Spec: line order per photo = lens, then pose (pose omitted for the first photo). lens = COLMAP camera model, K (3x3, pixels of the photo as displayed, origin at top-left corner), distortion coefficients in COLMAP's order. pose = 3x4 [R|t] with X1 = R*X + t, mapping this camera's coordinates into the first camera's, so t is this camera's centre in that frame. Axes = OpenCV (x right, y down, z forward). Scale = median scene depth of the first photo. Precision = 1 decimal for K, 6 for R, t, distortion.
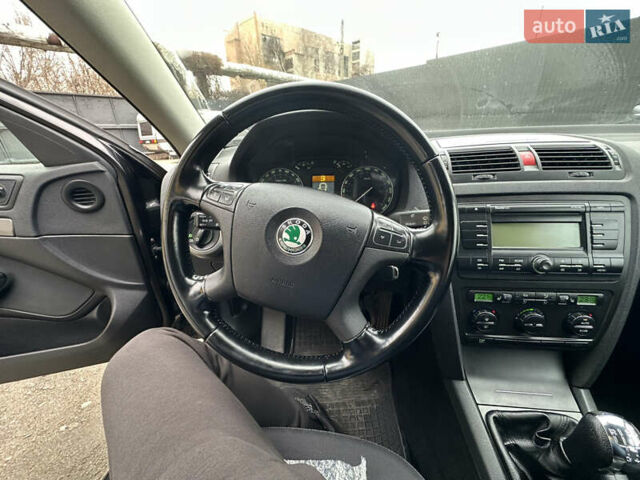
lens RADIAL K [[253.8, 0, 320.0], [0, 253.8, 240.0], [0, 0, 1]] dist [-0.005386, 0.000361]
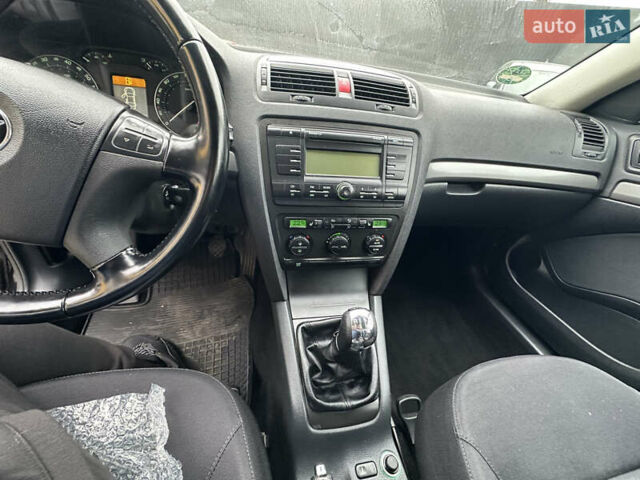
lens RADIAL K [[253.8, 0, 320.0], [0, 253.8, 240.0], [0, 0, 1]] dist [-0.005386, 0.000361]
pose [[0.940063, -0.038269, 0.338848, 0.393769], [-0.029602, 0.980774, 0.192891, 0.093316], [-0.339715, -0.191360, 0.920856, -0.005024]]
